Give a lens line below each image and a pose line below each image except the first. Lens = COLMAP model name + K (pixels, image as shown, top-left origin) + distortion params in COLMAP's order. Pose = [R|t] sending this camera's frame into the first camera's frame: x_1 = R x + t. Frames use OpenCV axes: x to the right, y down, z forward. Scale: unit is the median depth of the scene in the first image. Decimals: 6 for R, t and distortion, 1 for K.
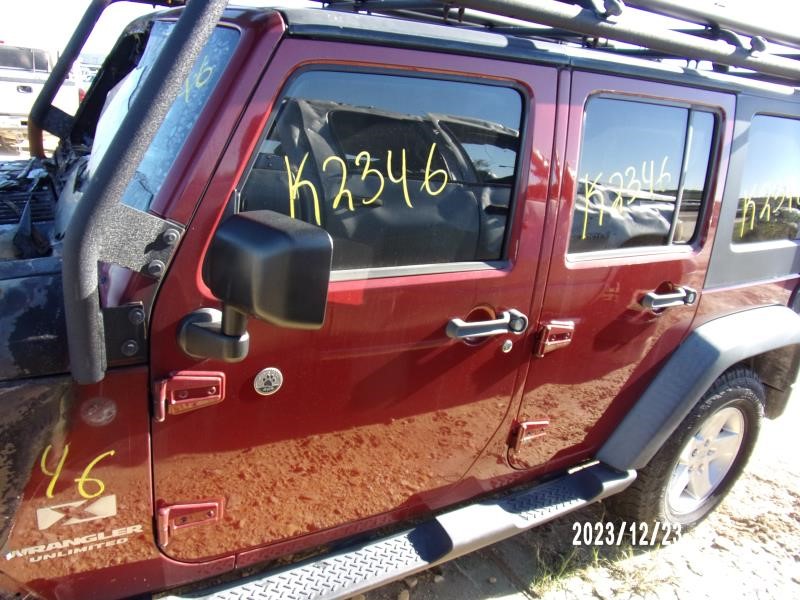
lens RADIAL K [[608.2, 0, 398.0], [0, 608.2, 325.0], [0, 0, 1]] dist [-0.142346, 0.180665]
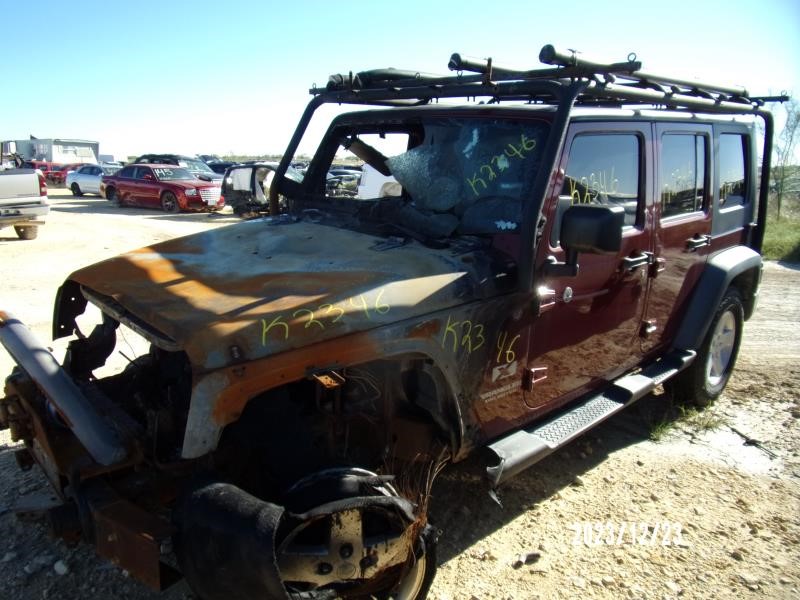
lens RADIAL K [[608.2, 0, 398.0], [0, 608.2, 325.0], [0, 0, 1]] dist [-0.142346, 0.180665]
pose [[0.971158, -0.163235, 0.173801, -0.693996], [0.175605, 0.982736, -0.058241, 0.131036], [-0.161294, 0.087082, 0.983057, -0.503229]]
